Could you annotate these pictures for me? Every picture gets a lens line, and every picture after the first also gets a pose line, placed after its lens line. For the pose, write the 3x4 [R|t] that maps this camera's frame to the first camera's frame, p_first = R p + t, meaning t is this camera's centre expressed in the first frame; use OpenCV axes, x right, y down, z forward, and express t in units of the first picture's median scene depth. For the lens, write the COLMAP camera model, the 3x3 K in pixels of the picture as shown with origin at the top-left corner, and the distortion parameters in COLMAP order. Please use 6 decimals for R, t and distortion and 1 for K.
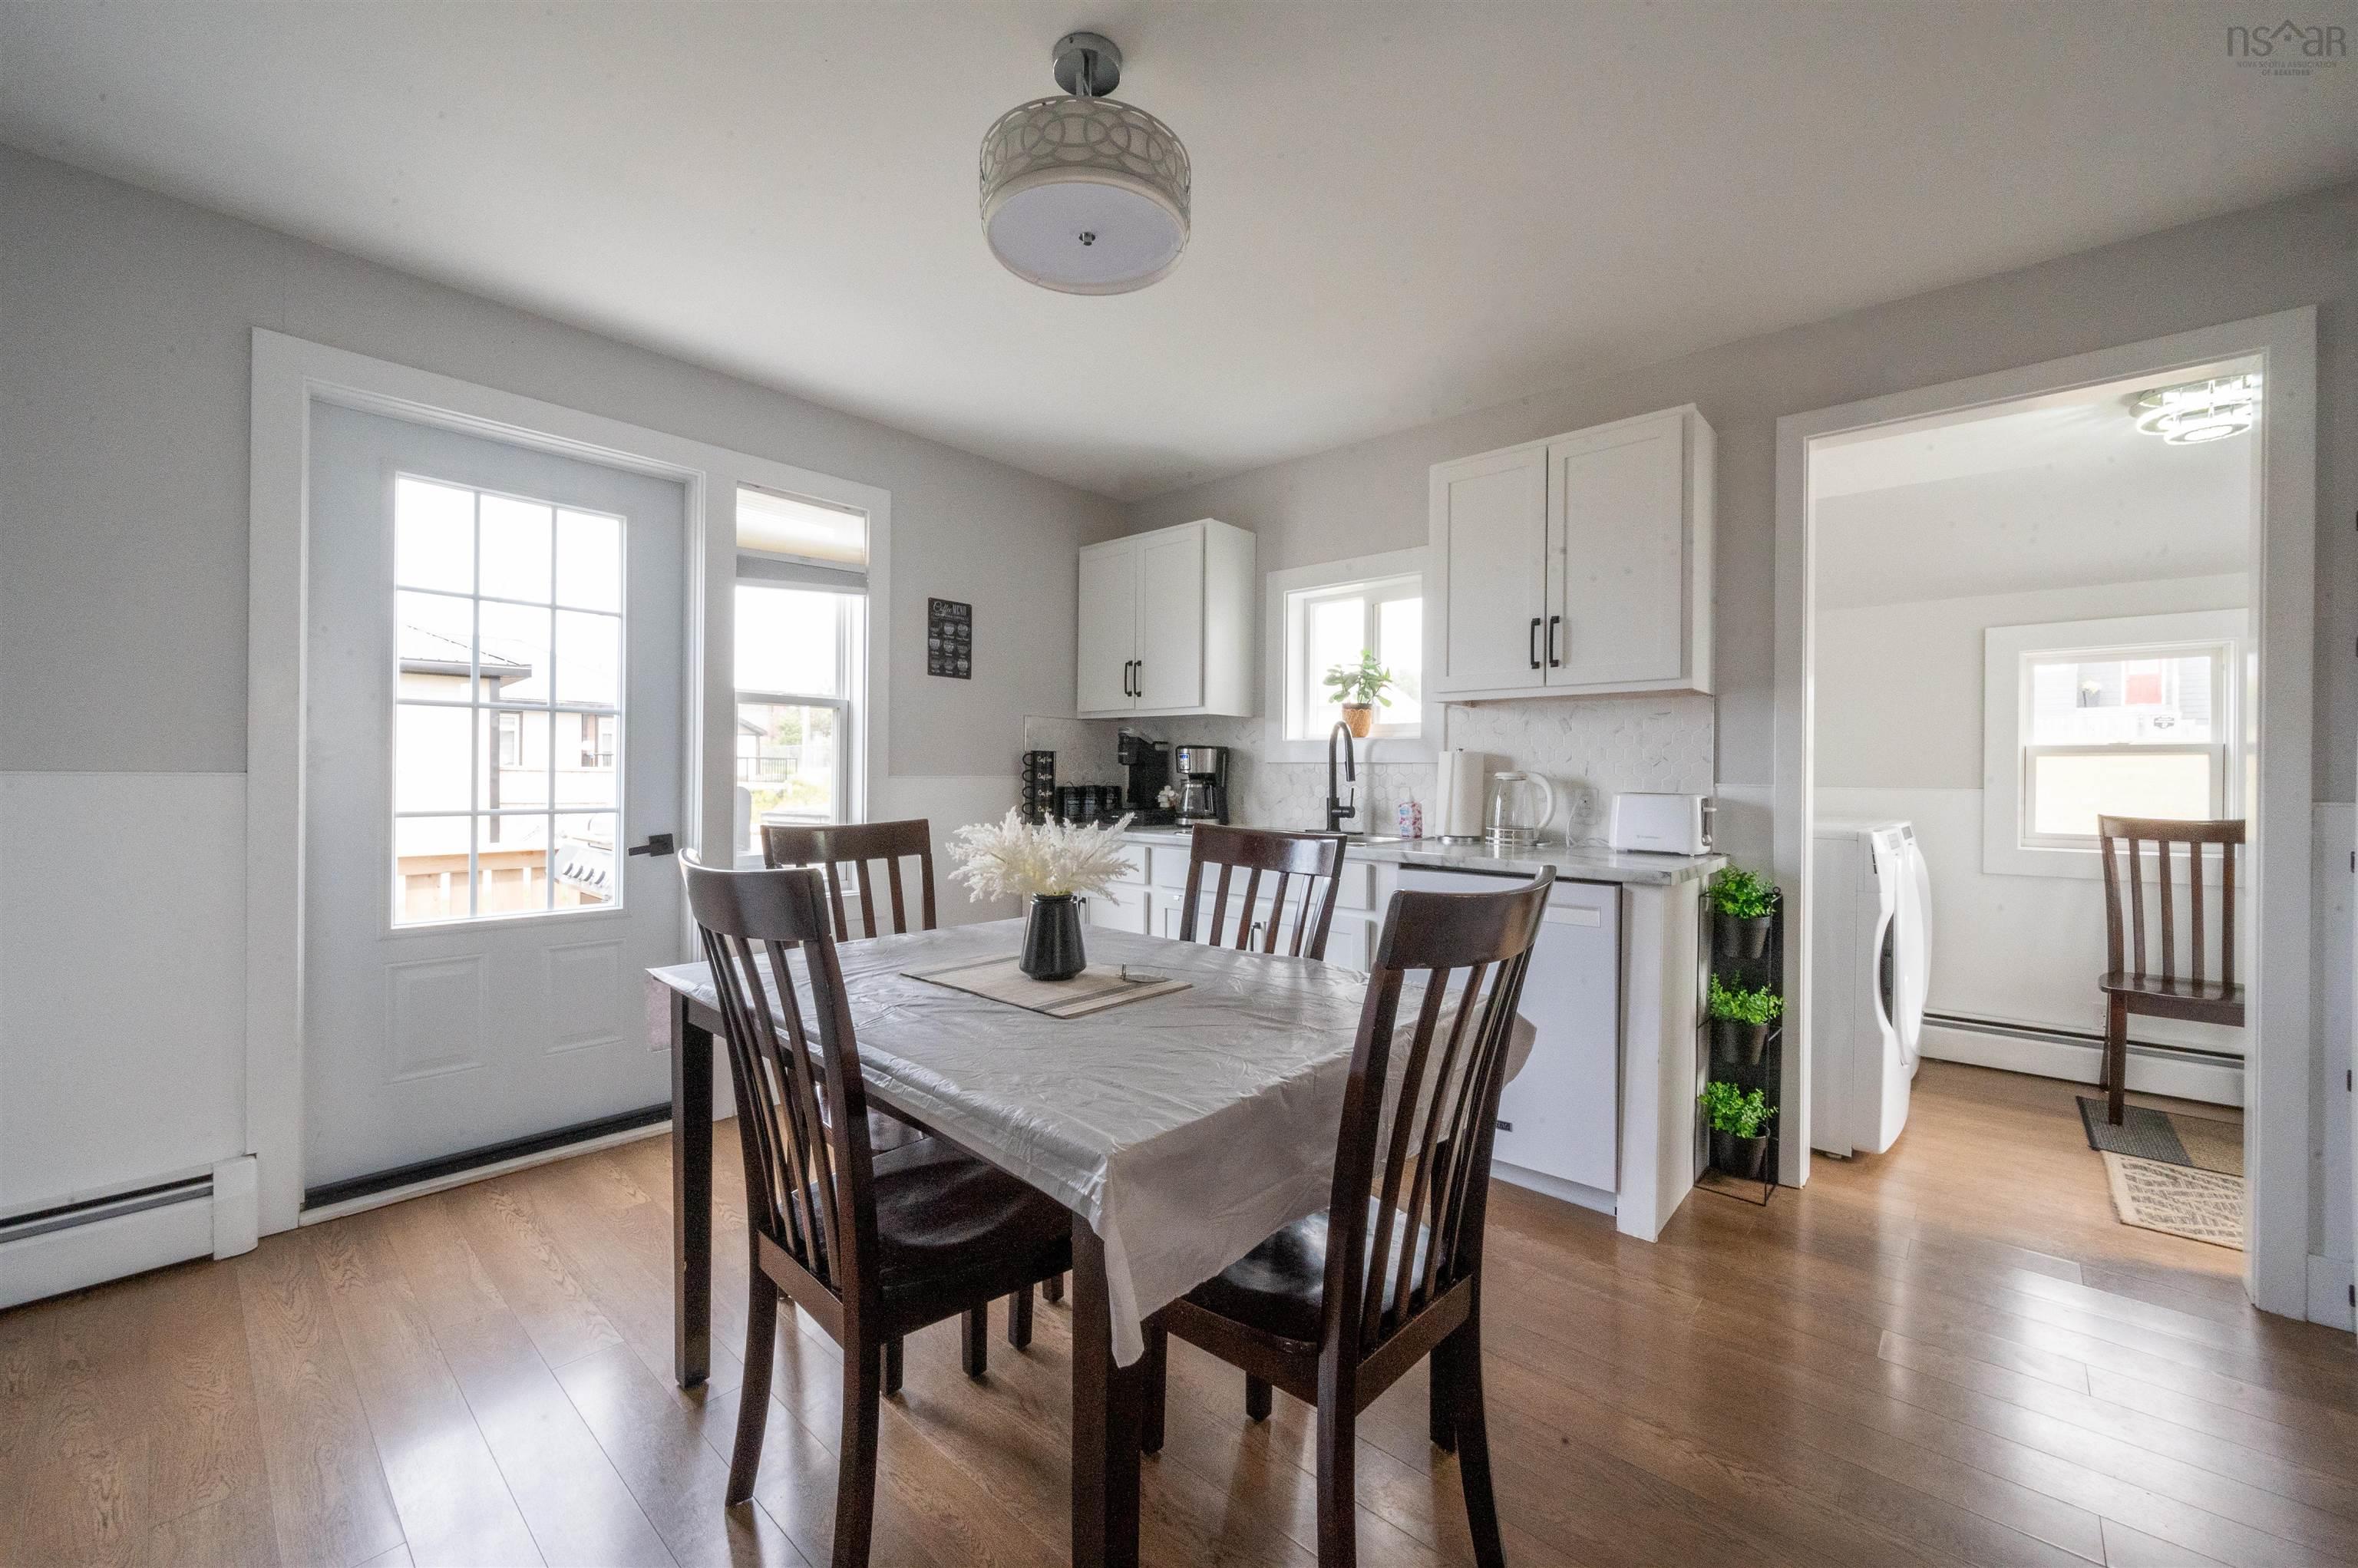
lens RADIAL K [[922.7, 0, 1179.0], [0, 922.7, 784.0], [0, 0, 1]] dist [-0.001525, -0.000101]
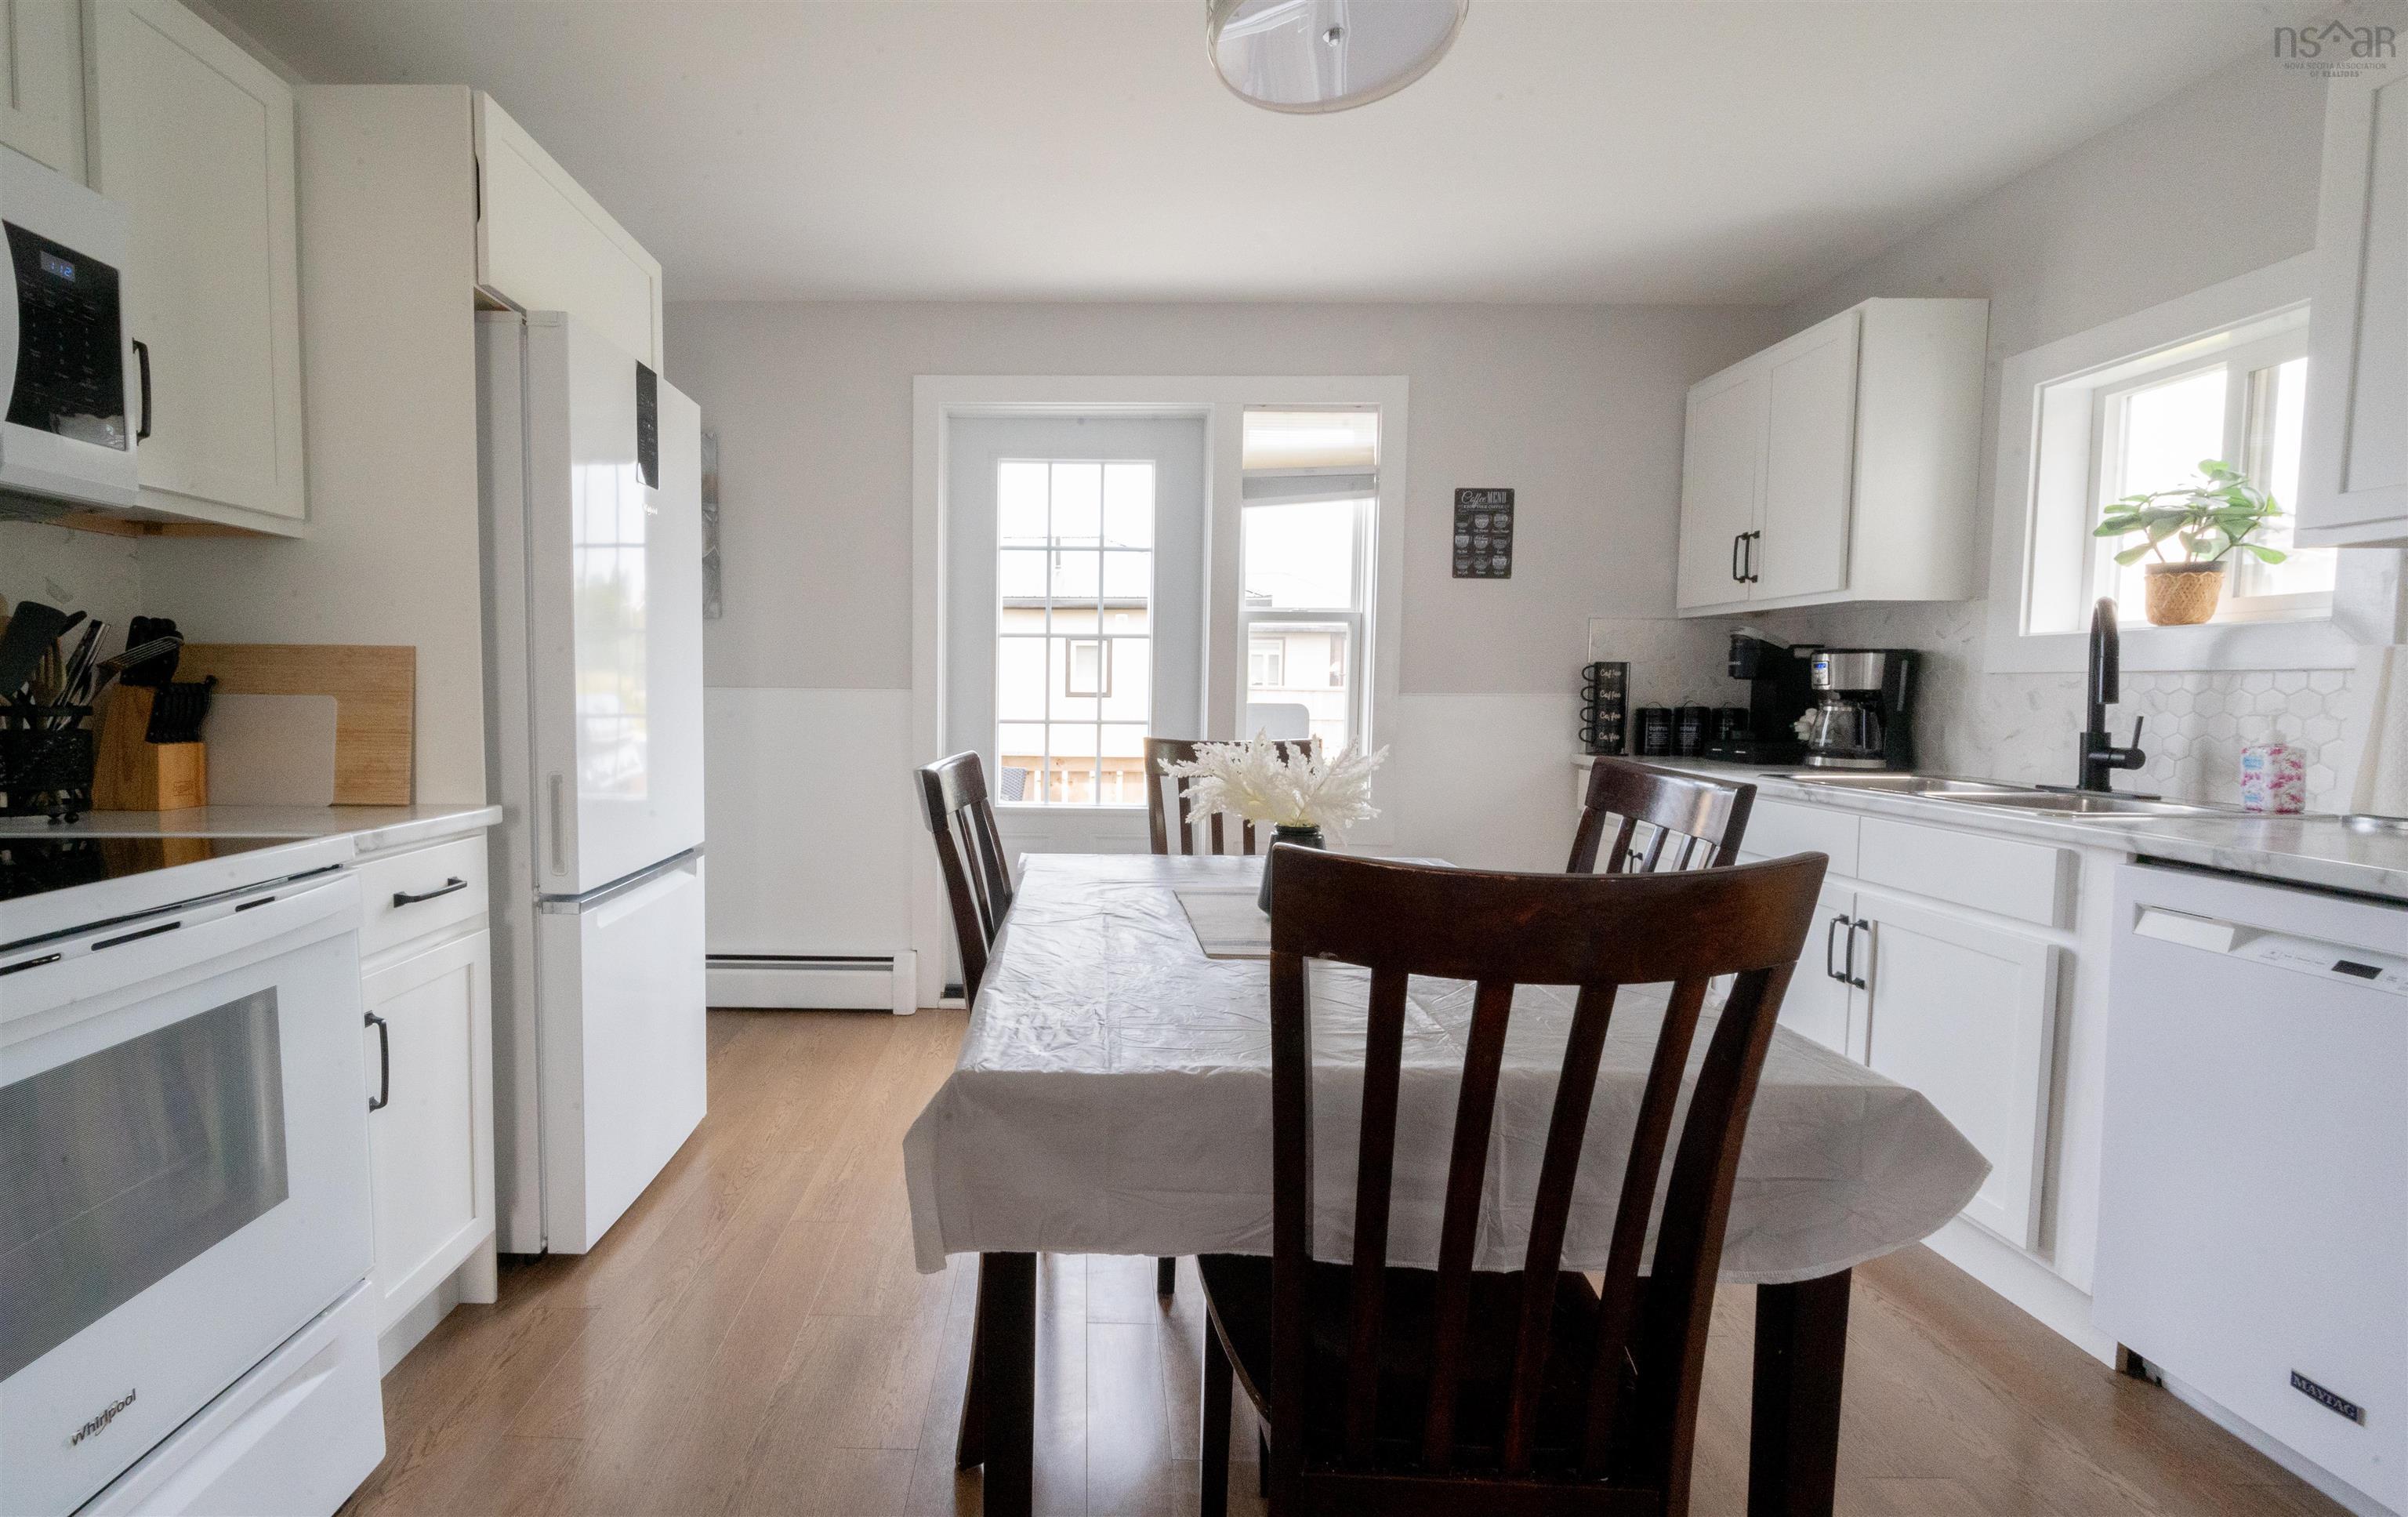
lens RADIAL K [[961.6, 0, 1066.2], [0, 961.6, 752.8], [0, 0, 1]] dist [-0.012216, -0.000129]
pose [[0.652645, 0.047607, -0.756166, 0.185362], [-0.009485, 0.998459, 0.054675, 0.001328], [0.757604, -0.028511, 0.652091, 0.122524]]
